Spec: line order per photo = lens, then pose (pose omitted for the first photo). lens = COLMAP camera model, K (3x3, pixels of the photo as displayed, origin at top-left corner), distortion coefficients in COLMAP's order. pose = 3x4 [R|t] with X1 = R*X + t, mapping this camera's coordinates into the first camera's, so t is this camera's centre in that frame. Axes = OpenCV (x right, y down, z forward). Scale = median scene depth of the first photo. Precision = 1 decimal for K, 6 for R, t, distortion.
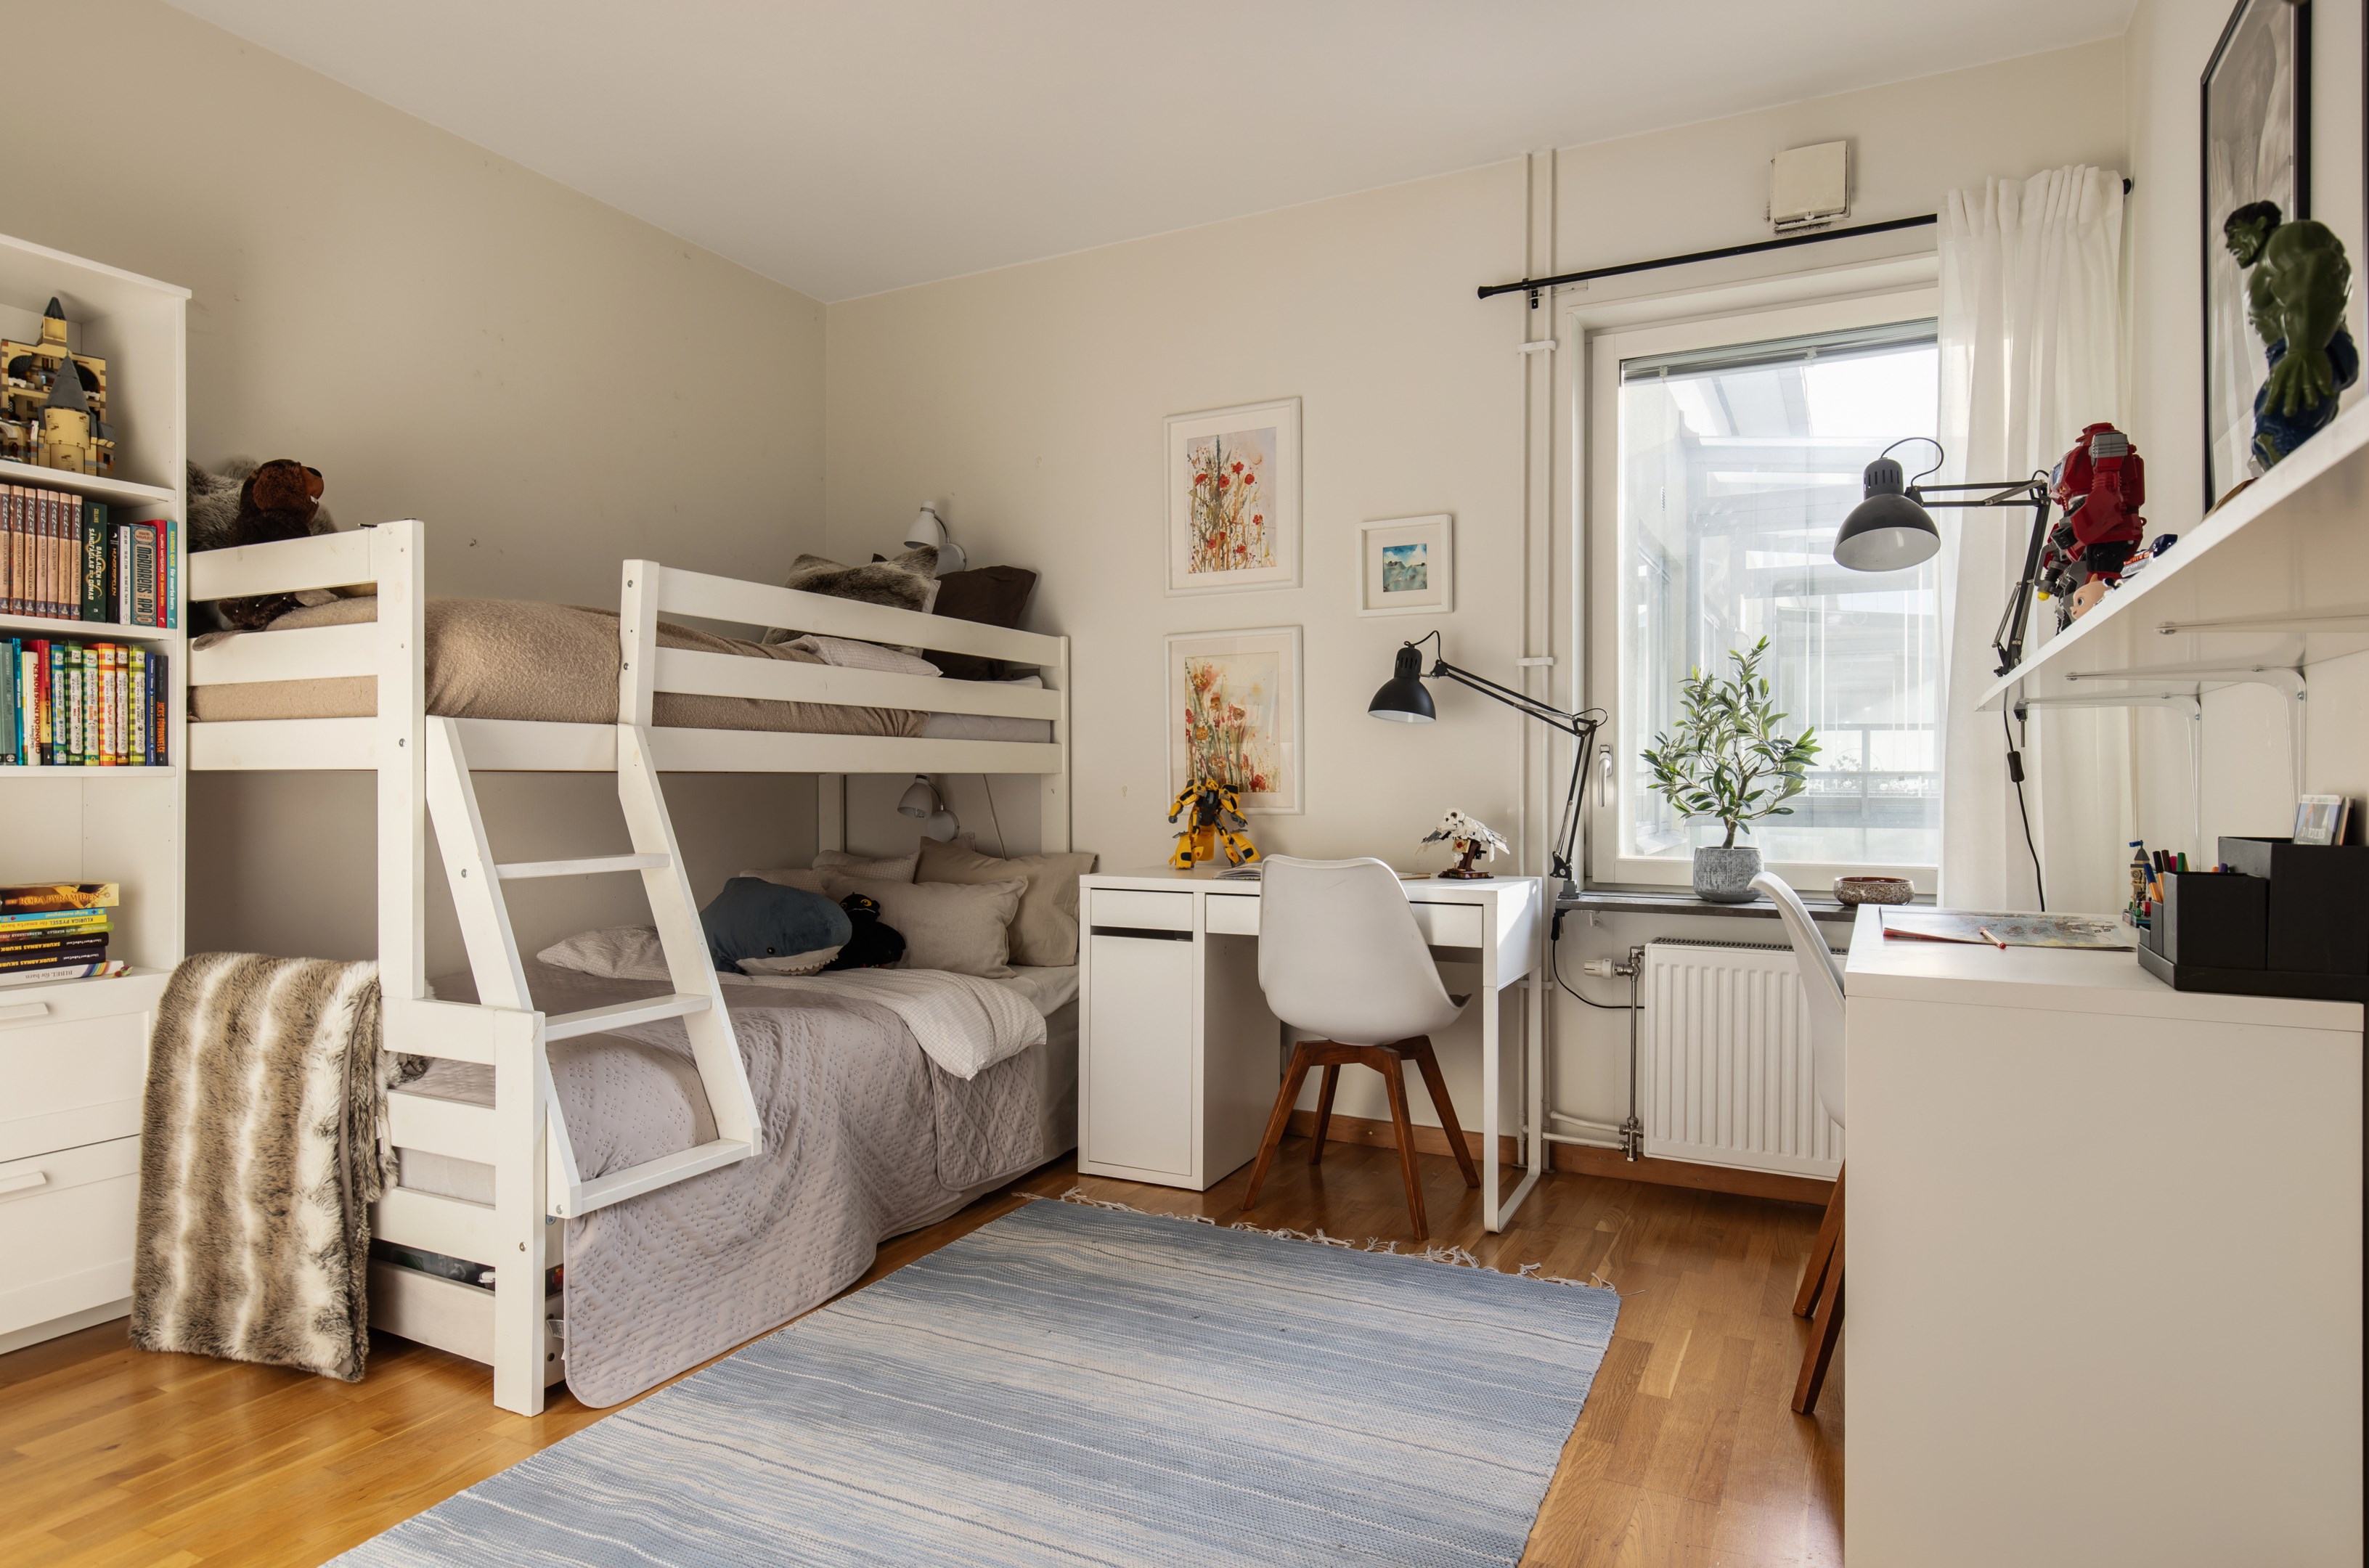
lens RADIAL K [[1362.2, 0, 1165.7], [0, 1362.2, 792.6], [0, 0, 1]] dist [0.007782, -0.002426]
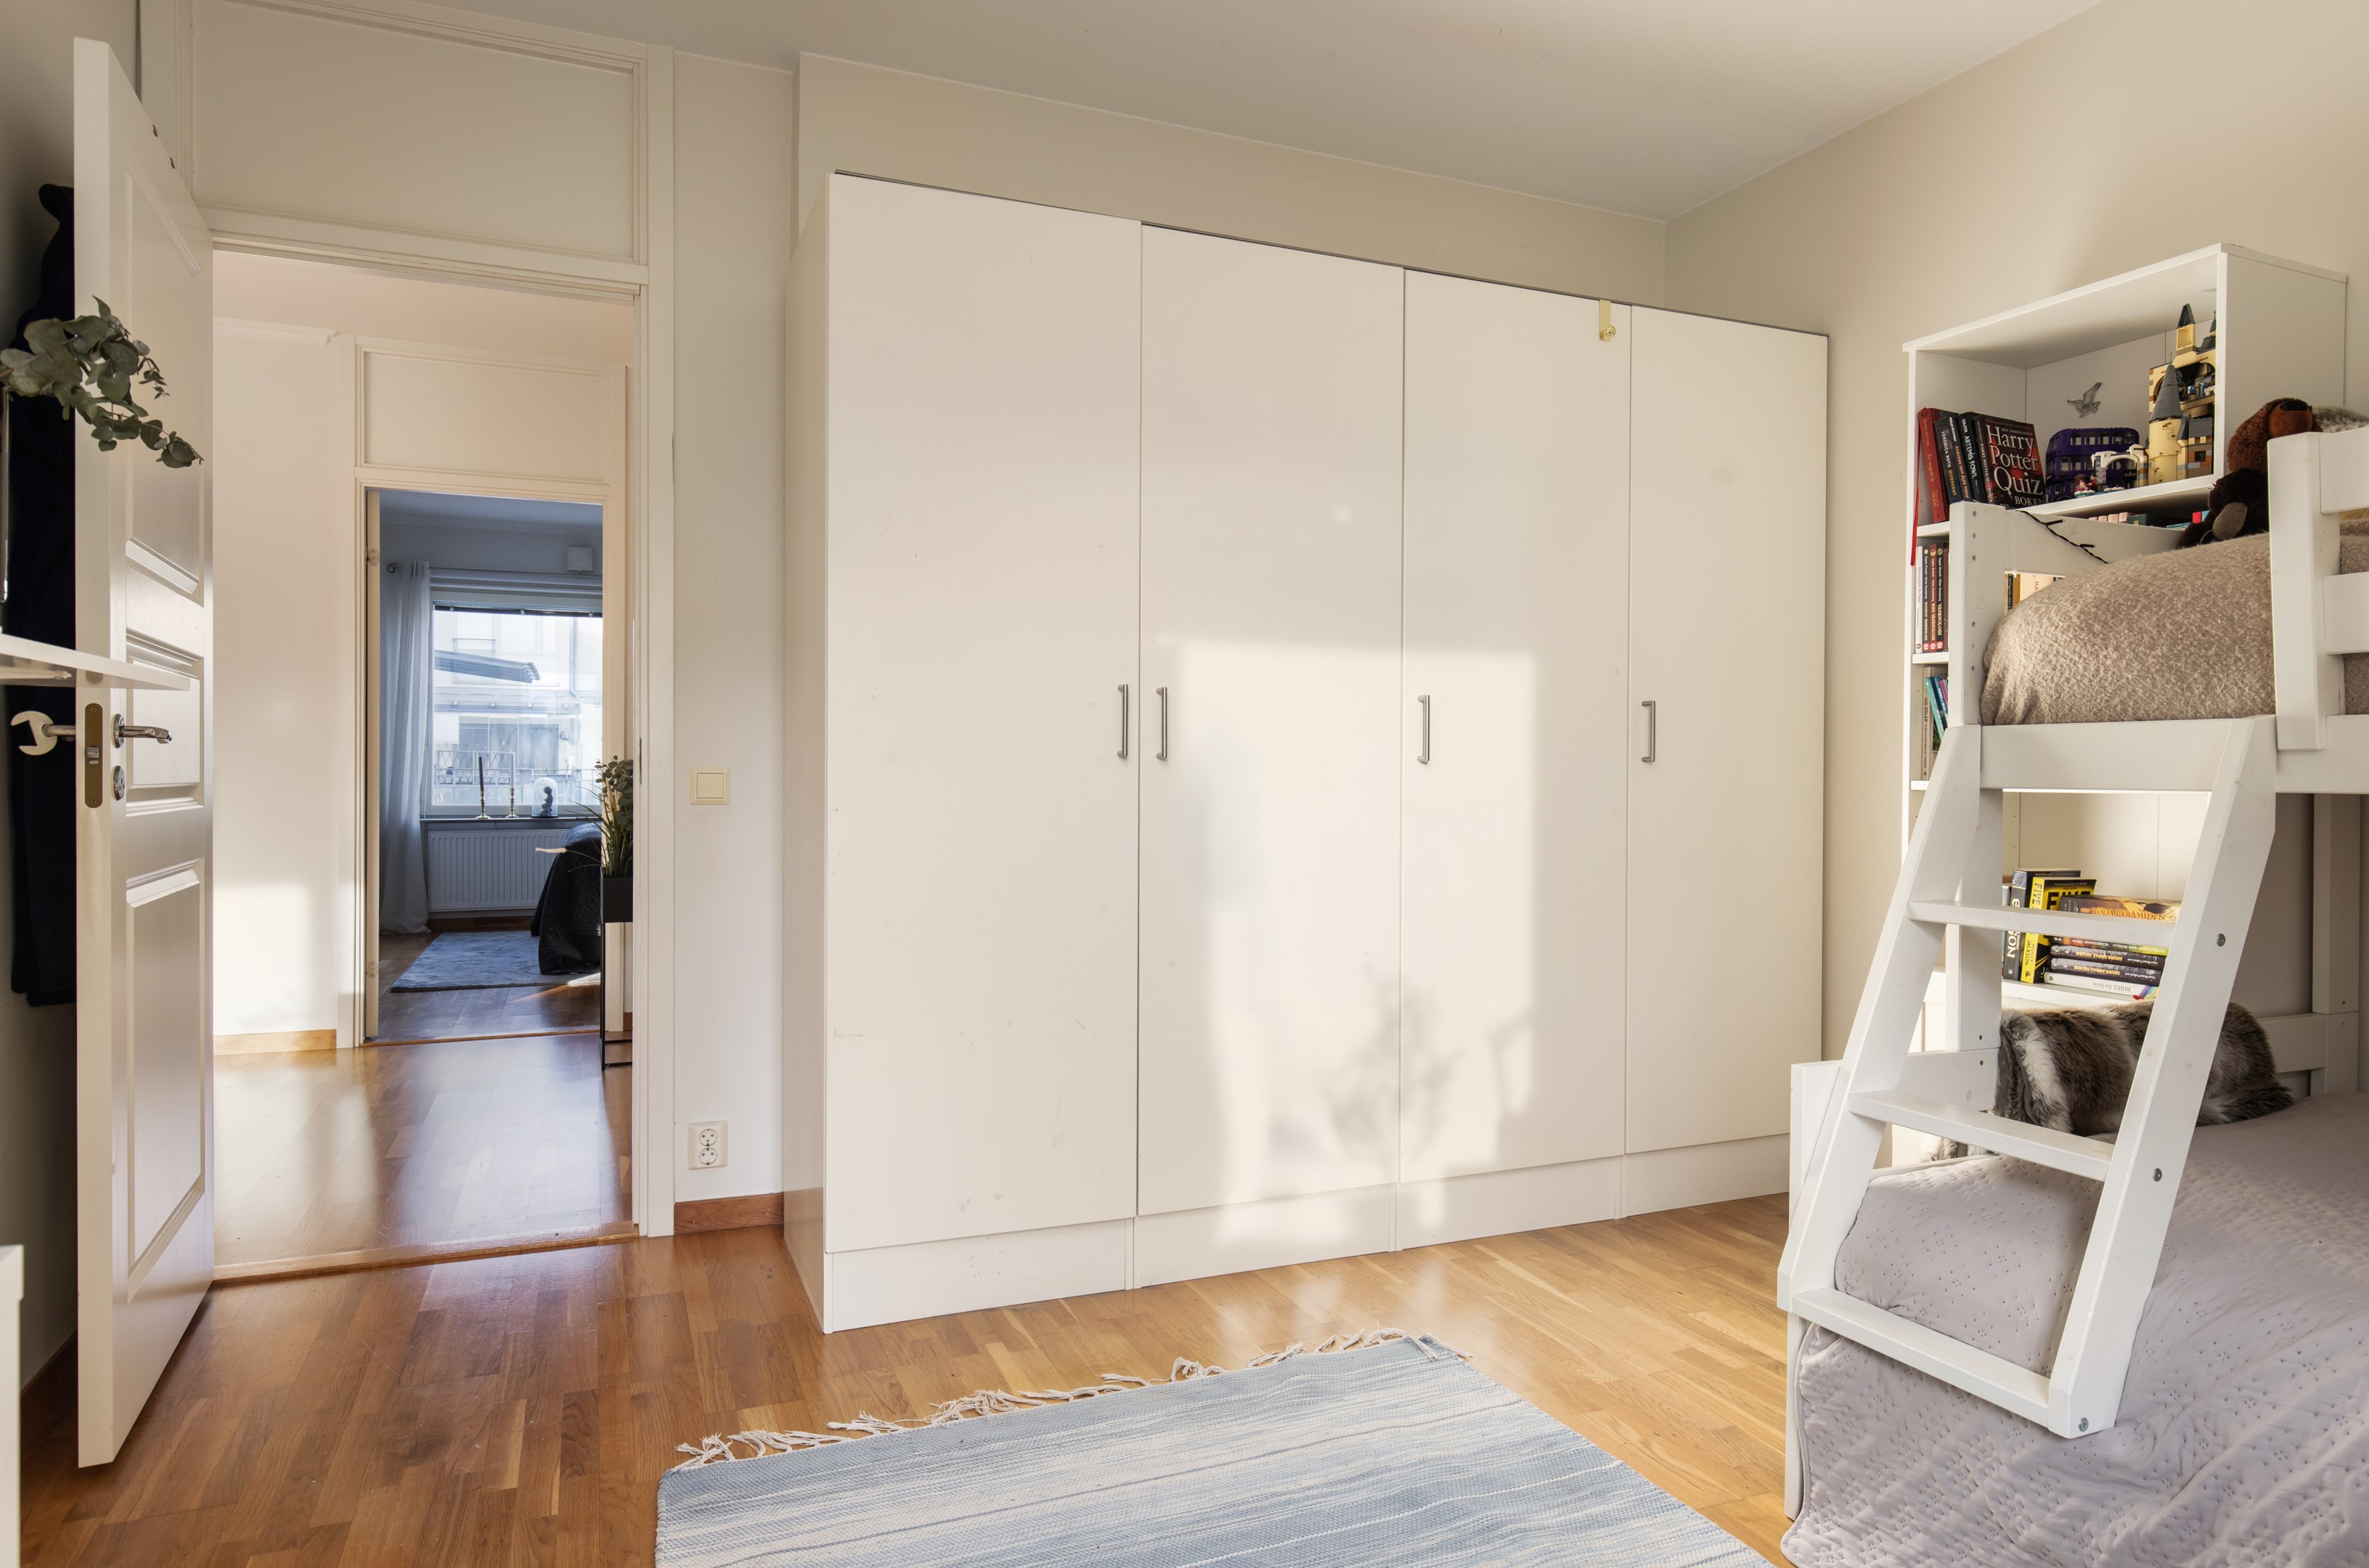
lens RADIAL K [[1428.9, 0, 1190.4], [0, 1428.9, 776.4], [0, 0, 1]] dist [-0.008849, 0.001774]
pose [[-0.639950, -0.000177, -0.768416, 0.864399], [-0.003069, 0.999993, 0.002325, -0.048287], [0.768410, 0.003846, -0.639946, 2.236146]]
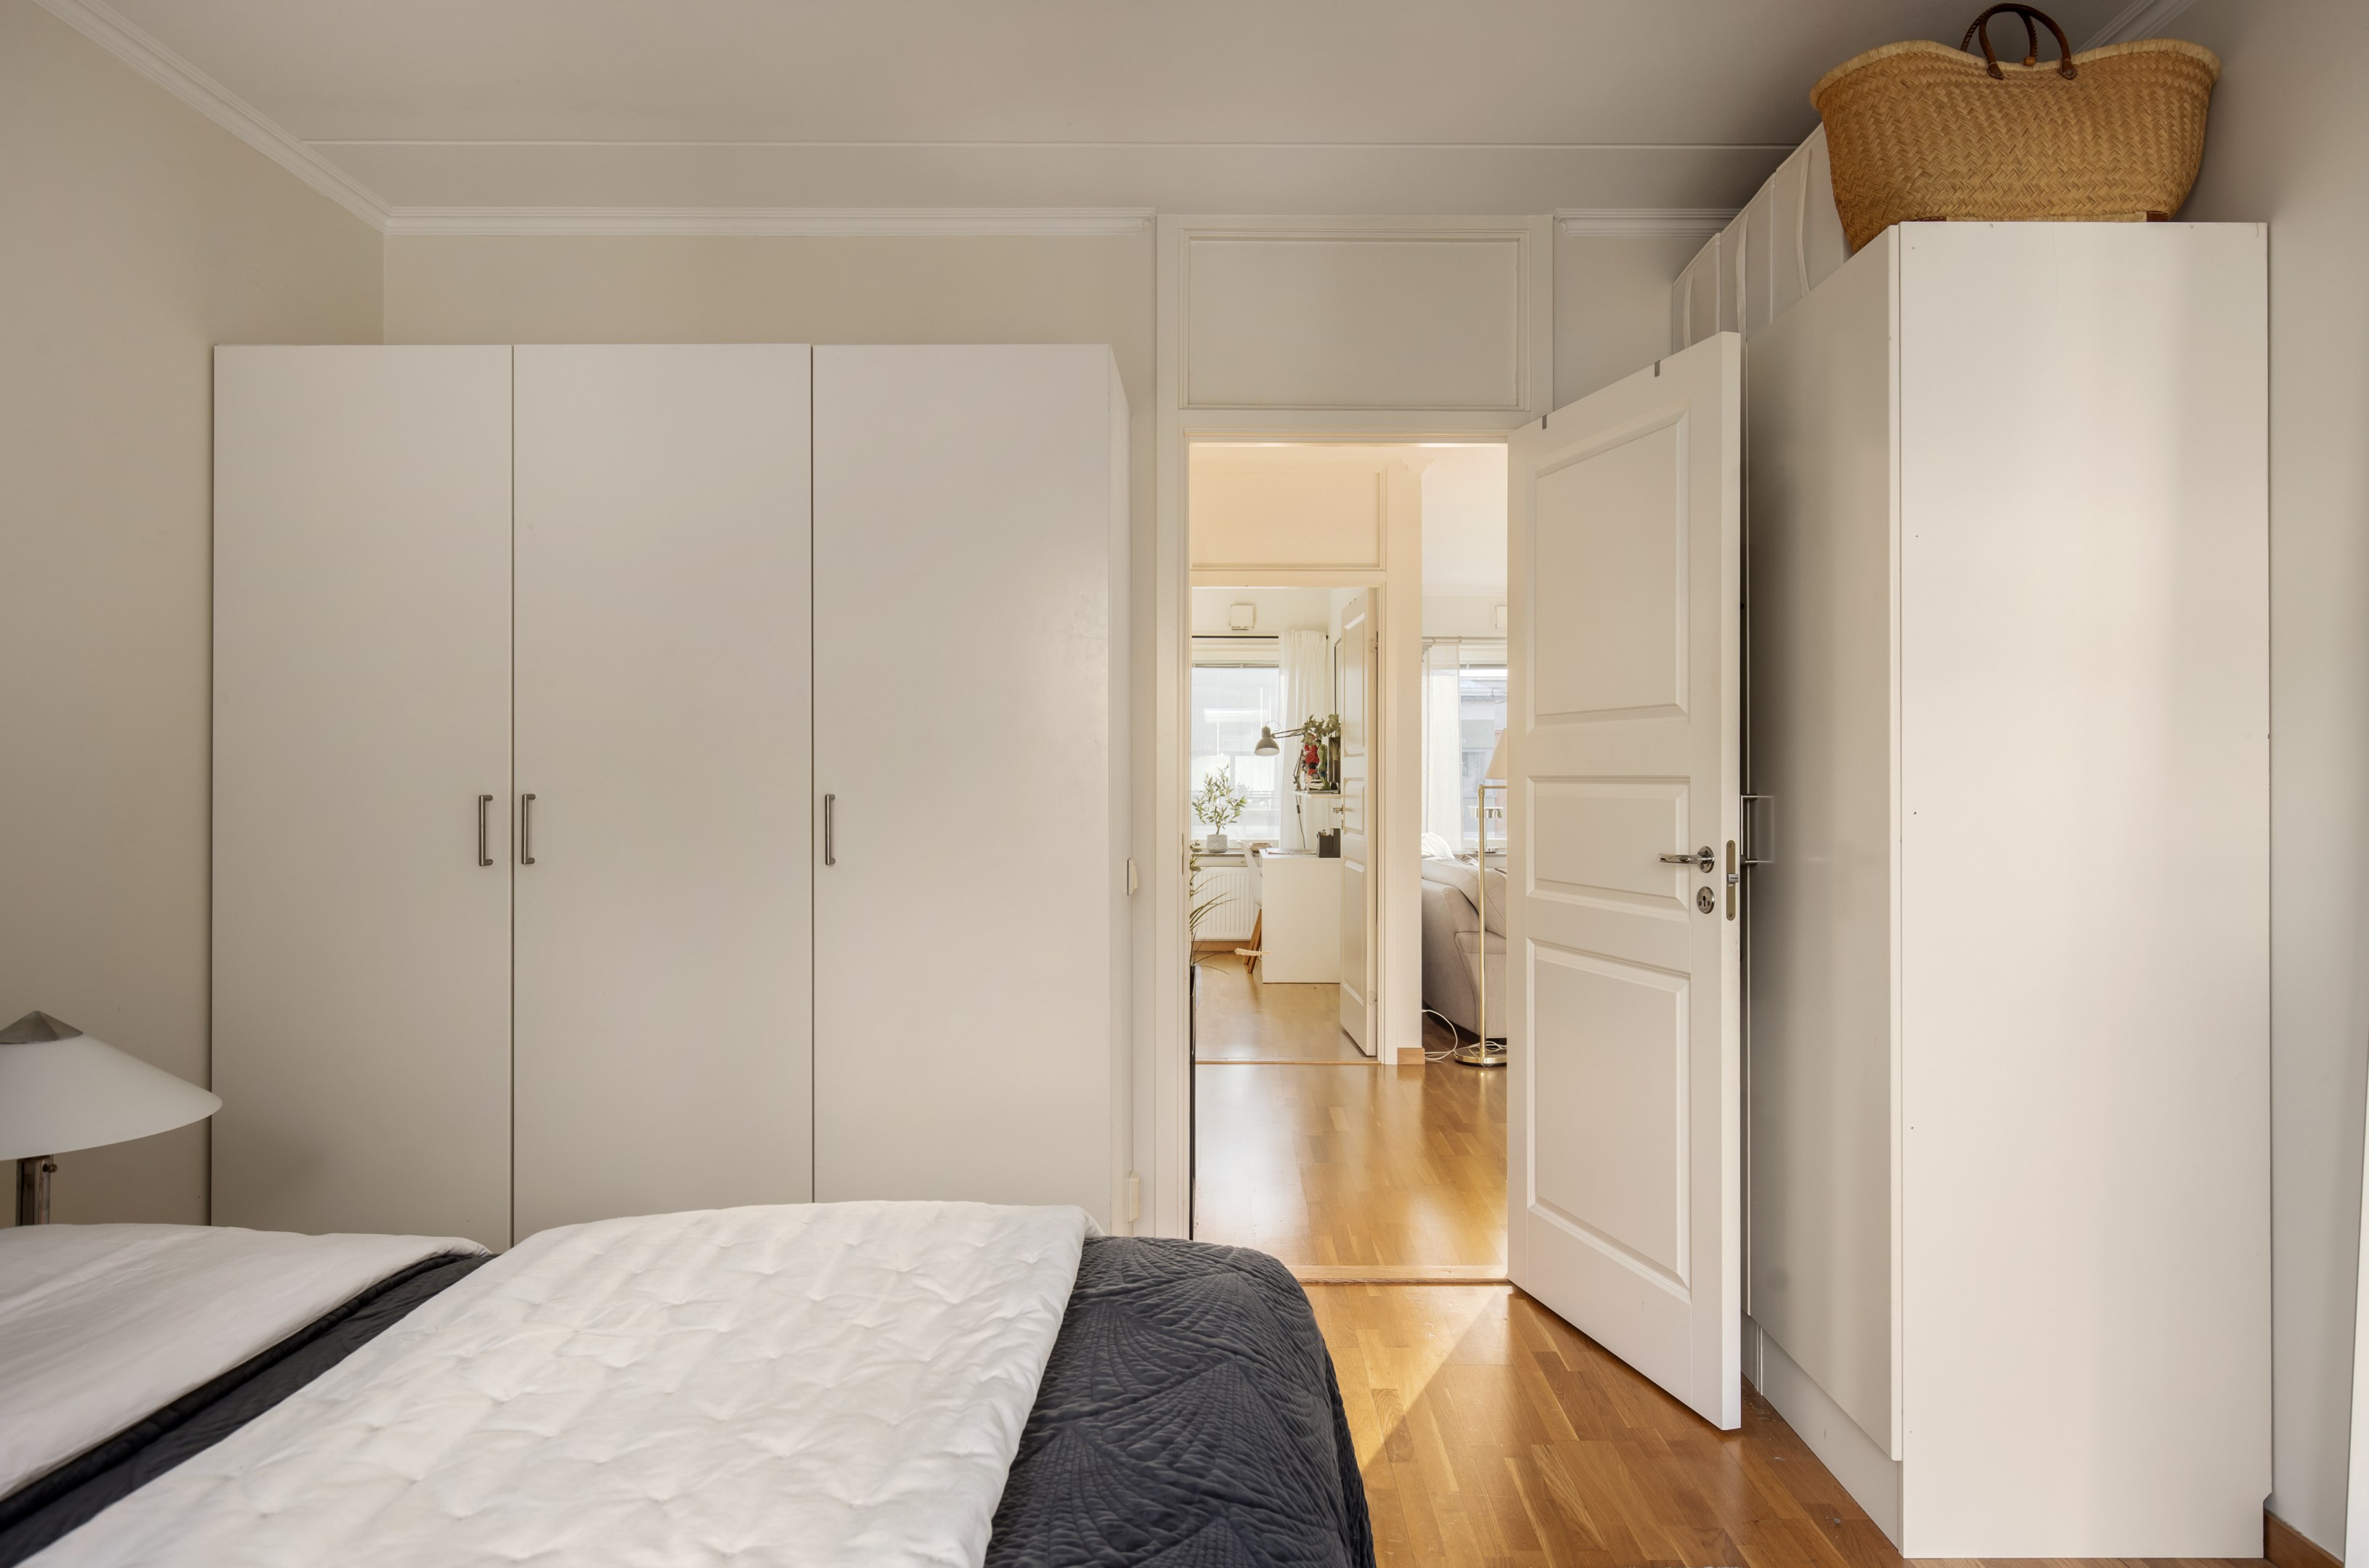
lens RADIAL K [[1428.9, 0, 1190.6], [0, 1428.9, 782.3], [0, 0, 1]] dist [-0.008849, 0.001774]
pose [[0.897177, 0.003313, 0.441659, -1.044563], [-0.003102, 0.999994, -0.001199, -0.071106], [-0.441661, -0.000295, 0.897182, -1.819312]]
